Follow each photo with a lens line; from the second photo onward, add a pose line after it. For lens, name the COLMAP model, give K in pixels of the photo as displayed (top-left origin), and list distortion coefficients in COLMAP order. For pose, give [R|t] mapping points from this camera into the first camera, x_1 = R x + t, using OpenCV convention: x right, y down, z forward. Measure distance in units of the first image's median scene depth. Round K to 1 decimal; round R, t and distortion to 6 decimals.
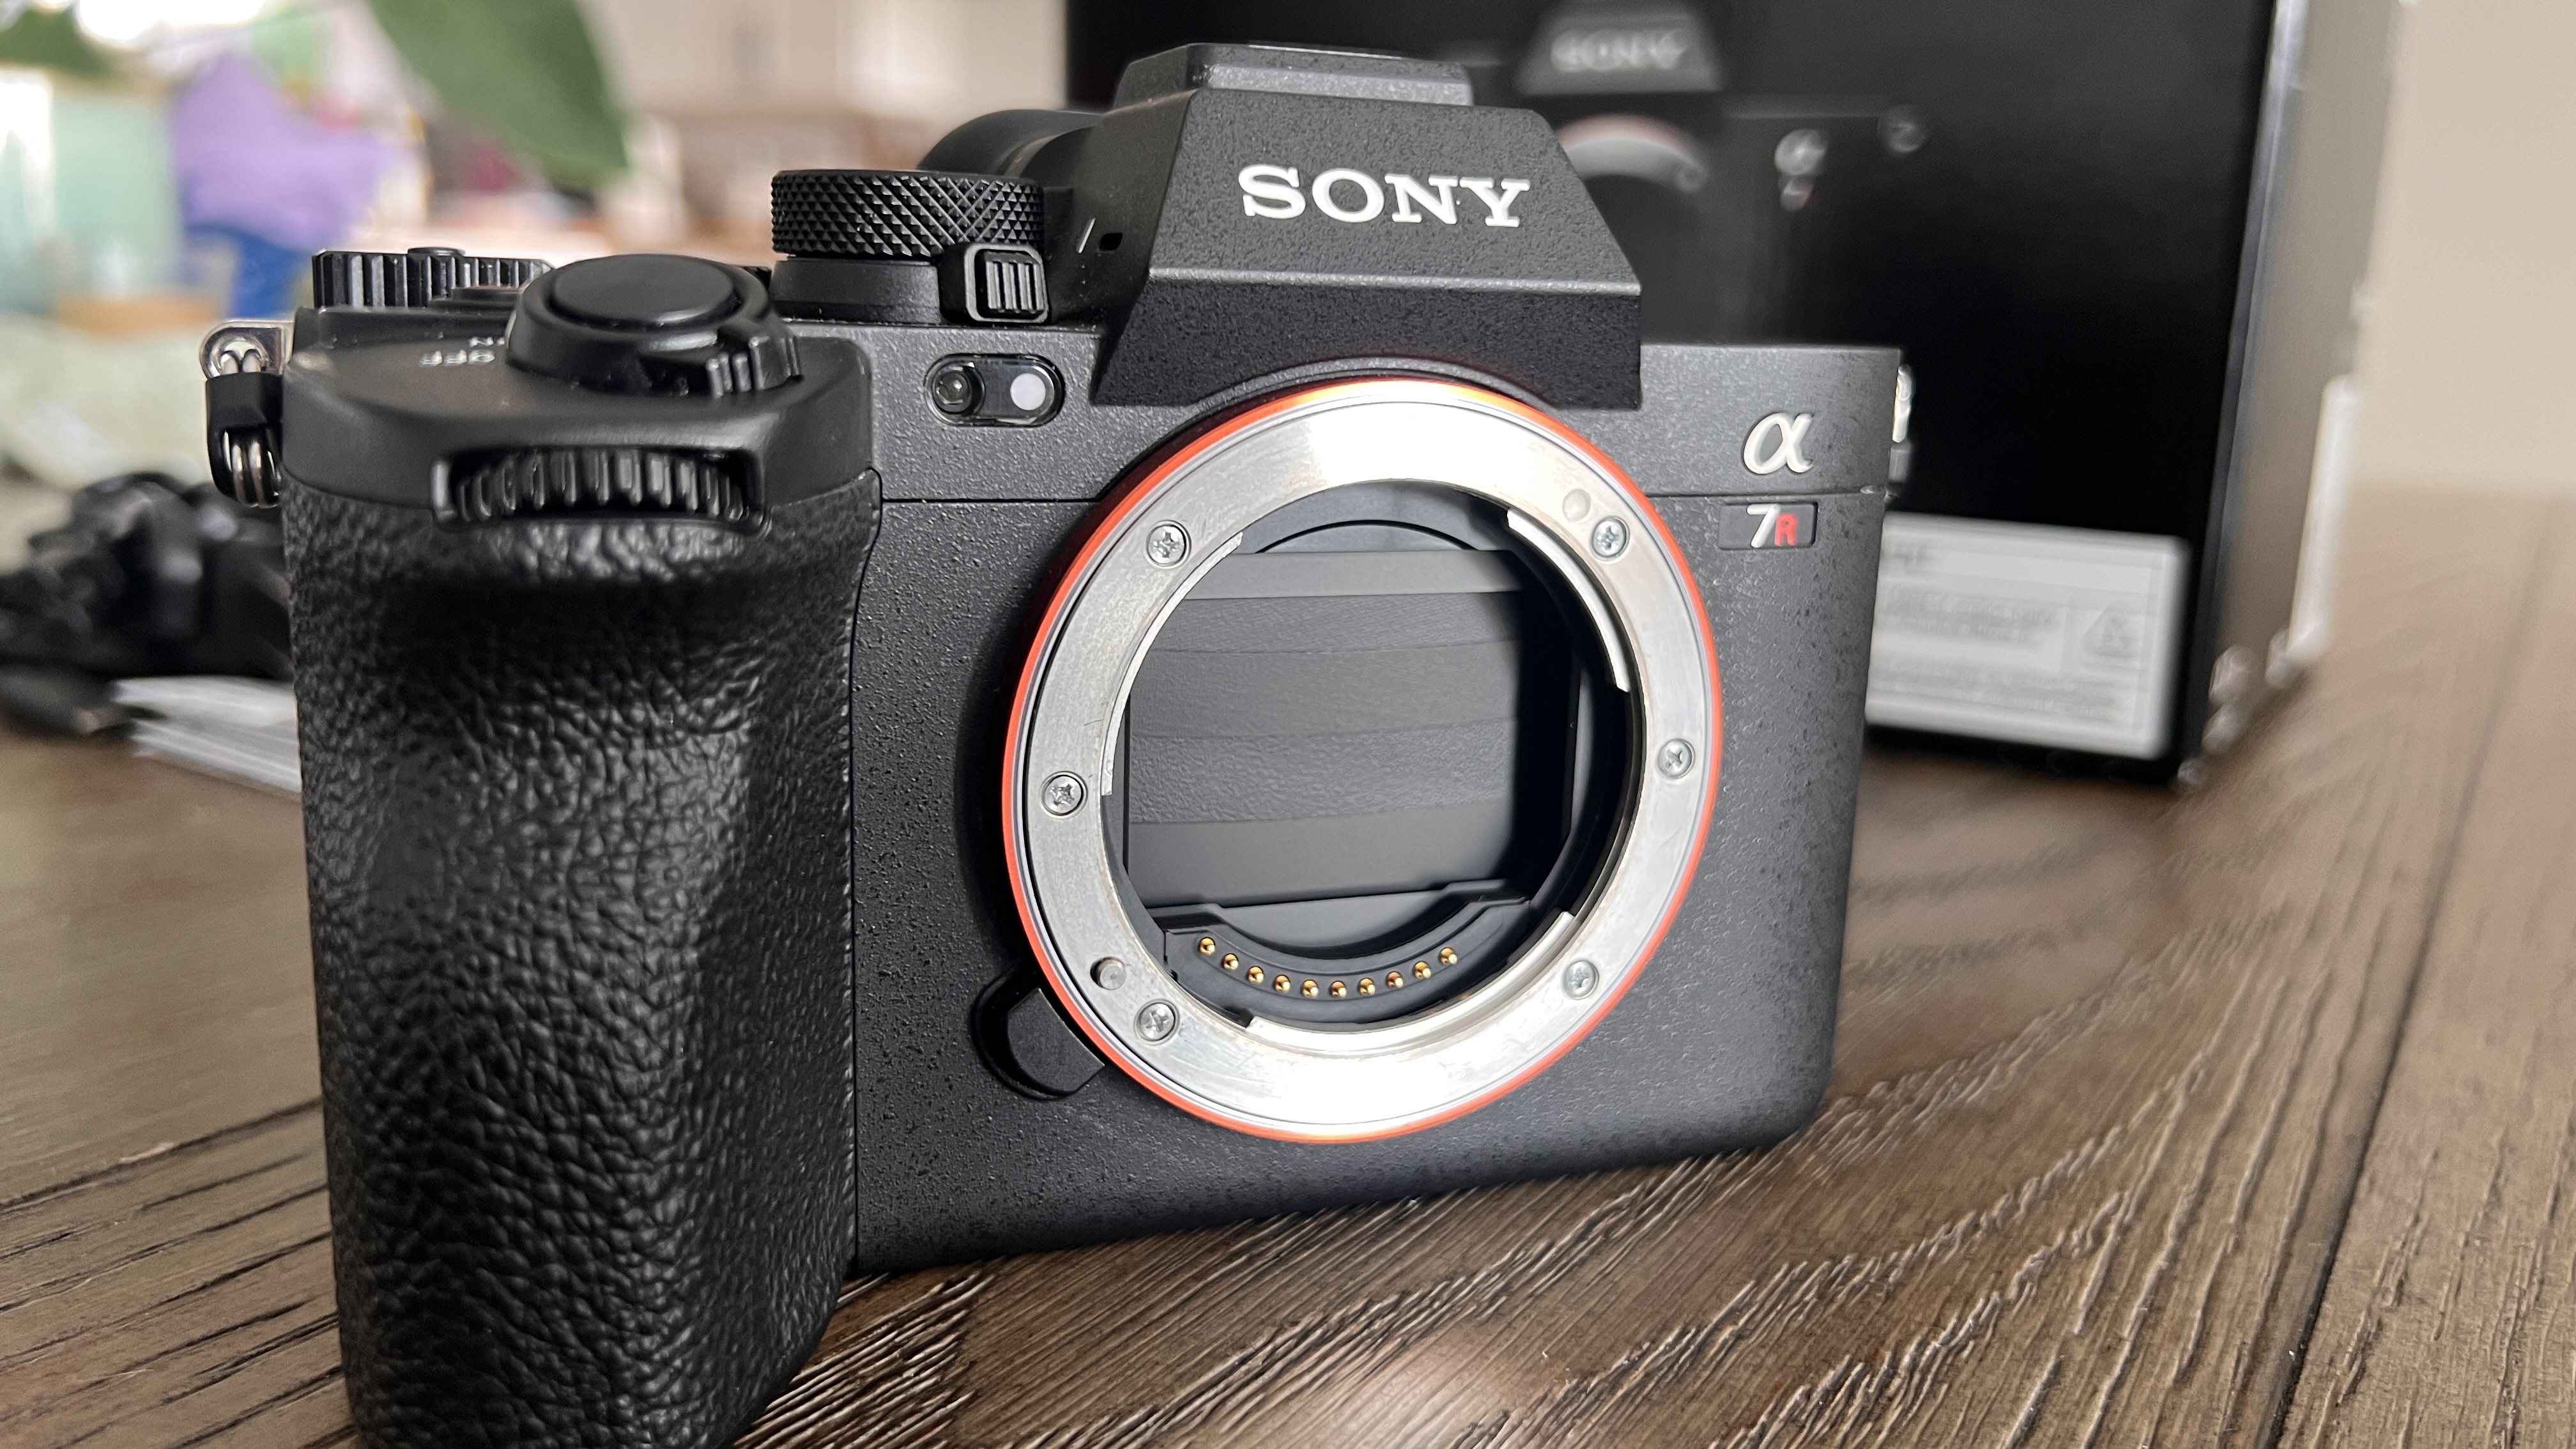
lens RADIAL K [[2004.2, 0, 1289.3], [0, 2004.2, 733.5], [0, 0, 1]] dist [0.002918, -0.033046]
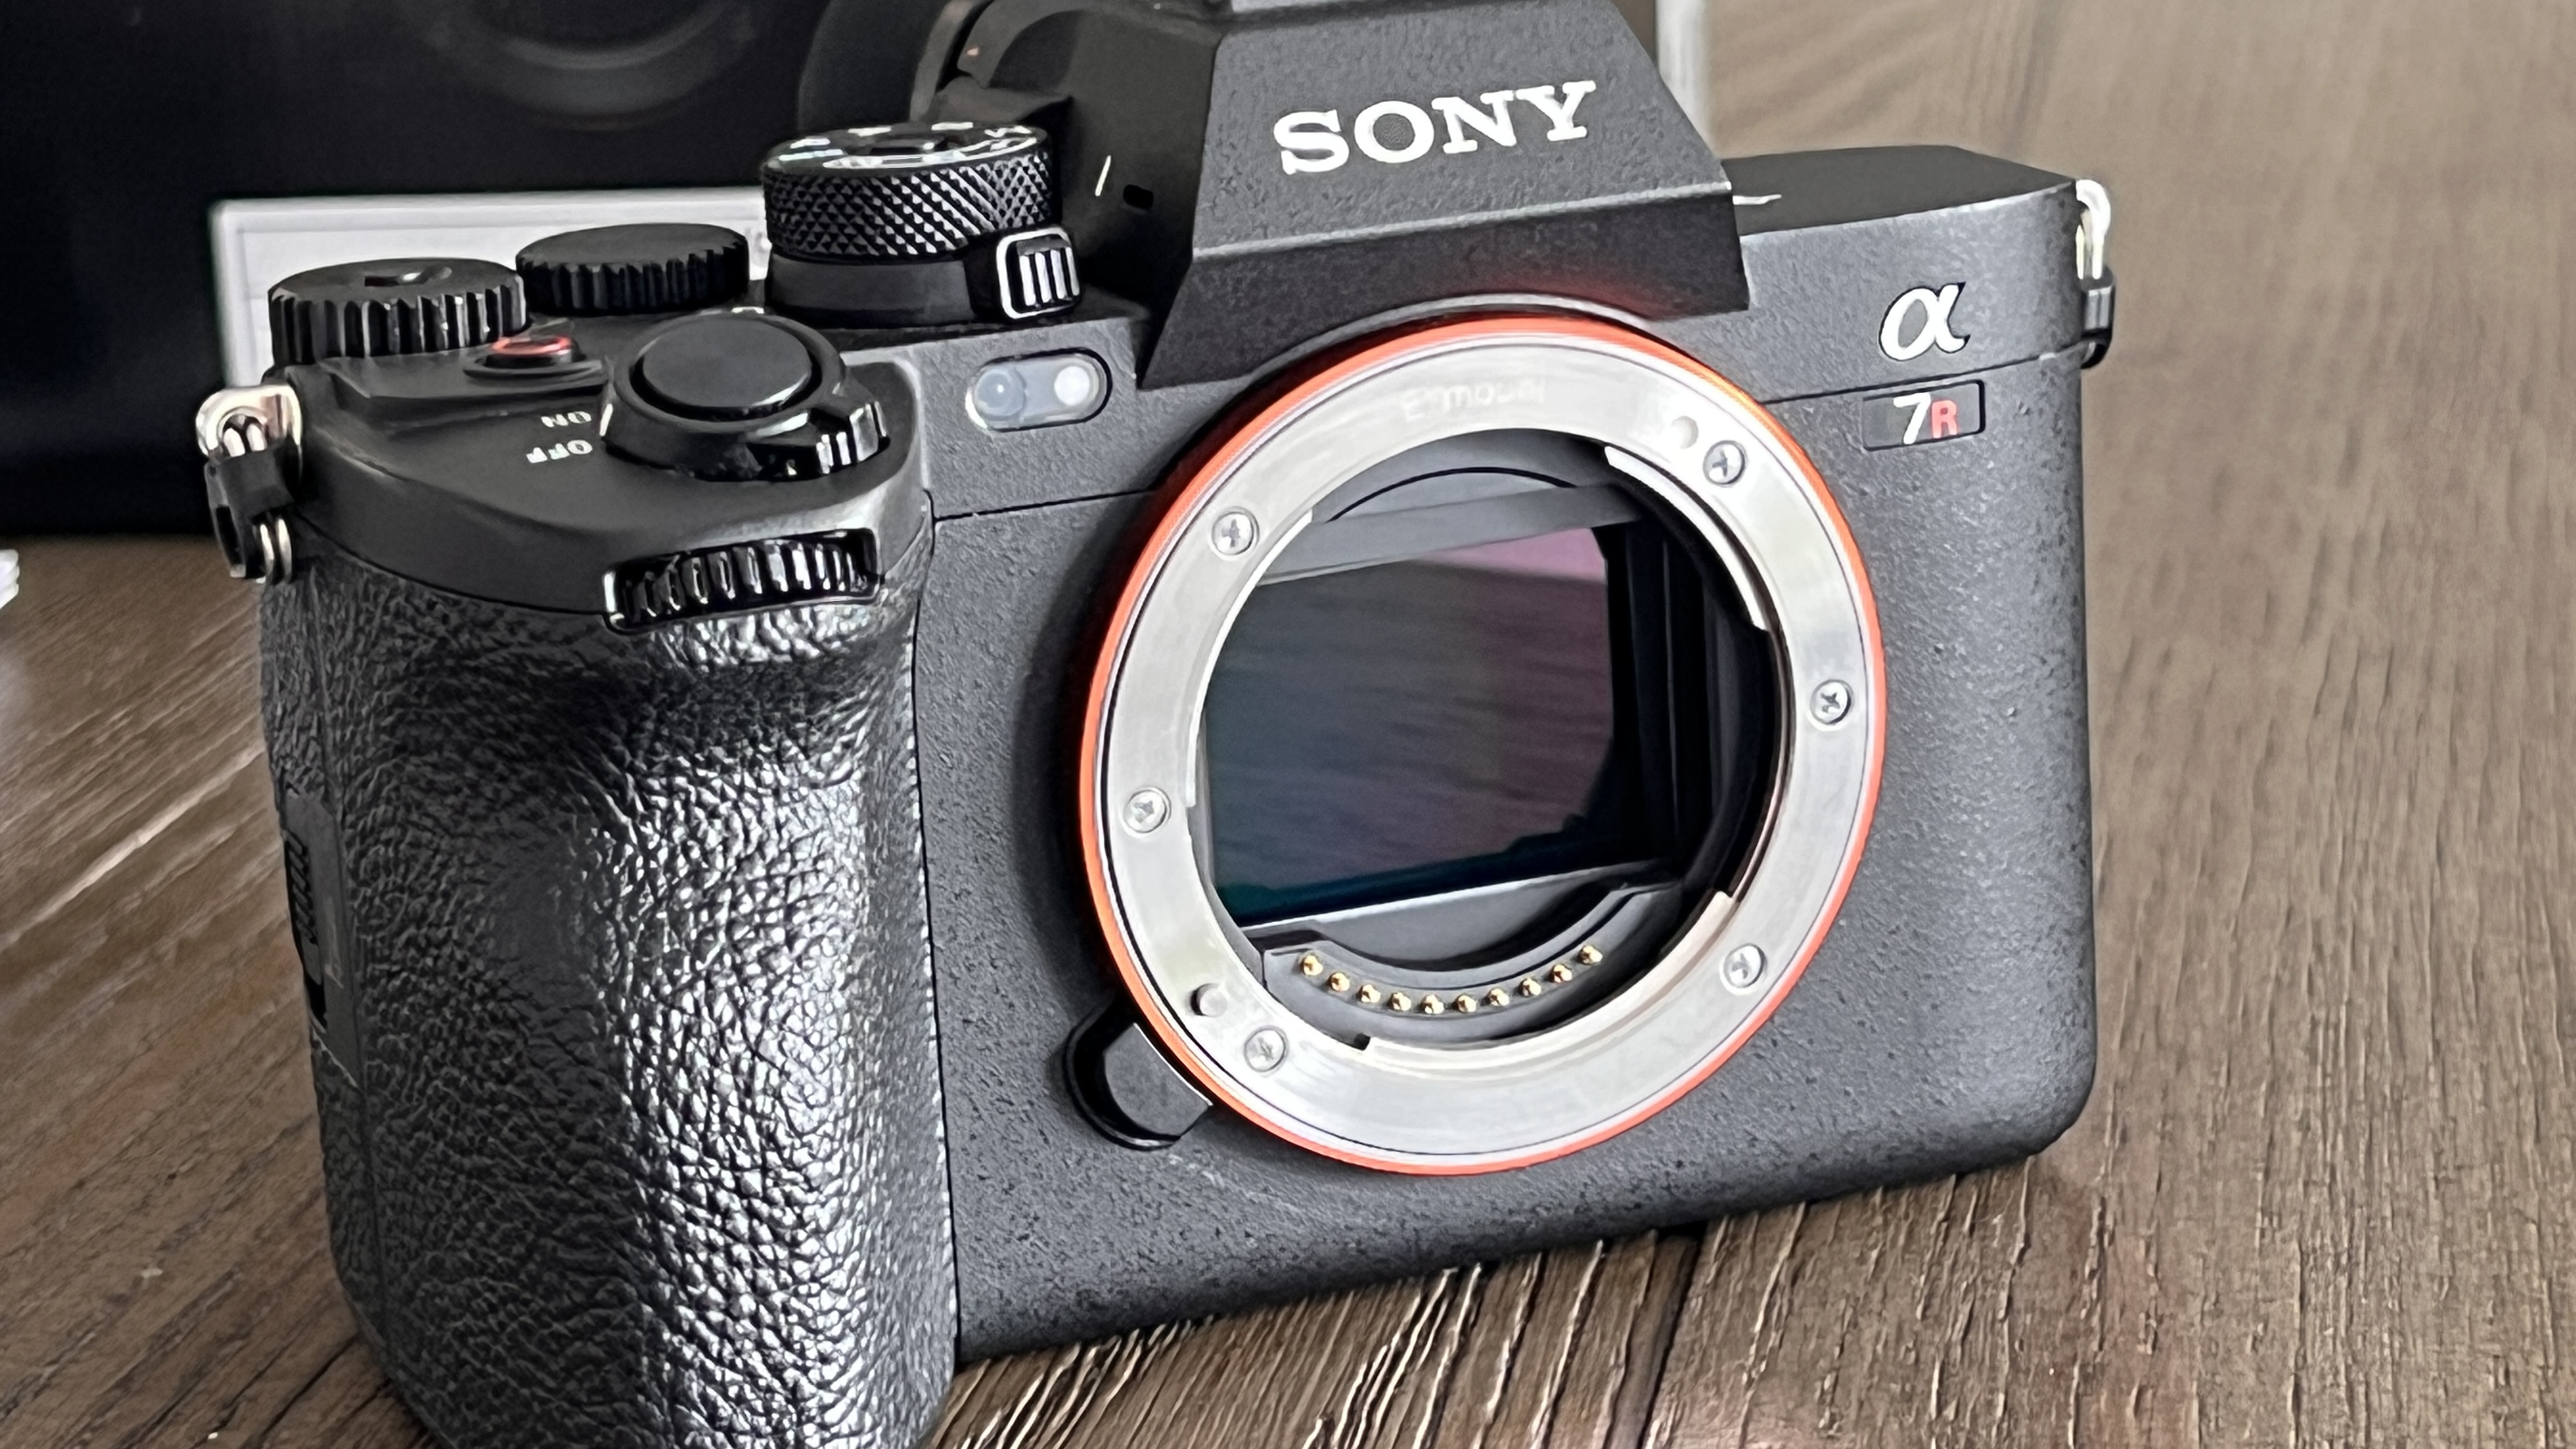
lens RADIAL K [[5488.0, 0, 1294.9], [0, 5488.0, 730.8], [0, 0, 1]] dist [0.083244, 0.000000]
pose [[0.995858, -0.089995, -0.012965, -0.009563], [0.090422, 0.995202, 0.037376, -0.112153], [0.009540, -0.038393, 0.999217, -1.816329]]
